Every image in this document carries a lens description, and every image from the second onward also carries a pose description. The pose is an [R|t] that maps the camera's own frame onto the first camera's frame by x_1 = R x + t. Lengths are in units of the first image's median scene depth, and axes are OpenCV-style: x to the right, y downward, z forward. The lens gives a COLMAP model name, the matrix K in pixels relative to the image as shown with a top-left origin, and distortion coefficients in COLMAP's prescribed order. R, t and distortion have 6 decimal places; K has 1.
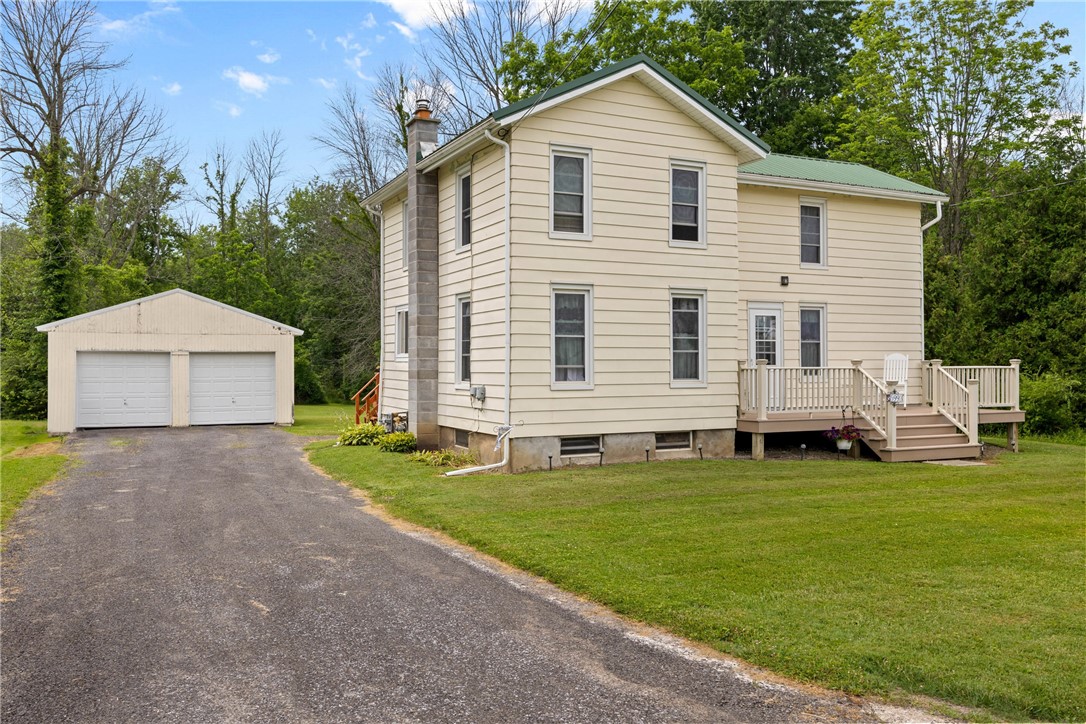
lens RADIAL K [[912.4, 0, 543.0], [0, 912.4, 362.0], [0, 0, 1]] dist [0.011720, 0.012302]
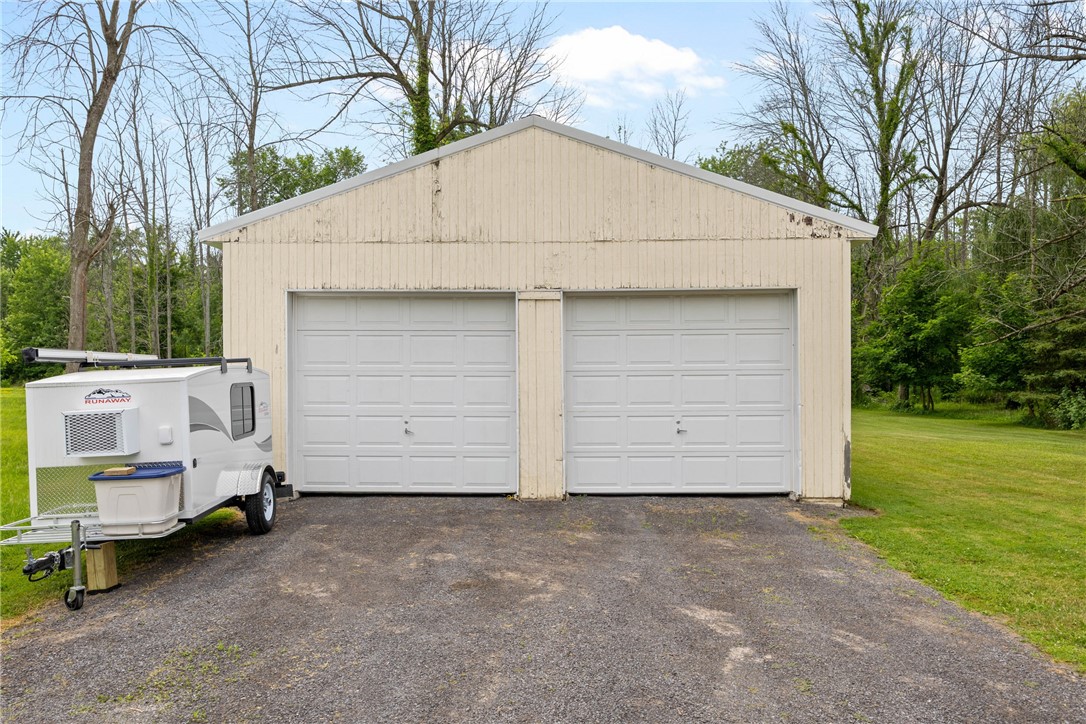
lens RADIAL K [[780.0, 0, 543.0], [0, 780.0, 362.0], [0, 0, 1]] dist [-0.018489, 0.000447]
pose [[0.906501, -0.000931, -0.422204, -0.167876], [0.003912, 0.999973, 0.006194, 0.009292], [0.422186, -0.007266, 0.906480, 0.455562]]
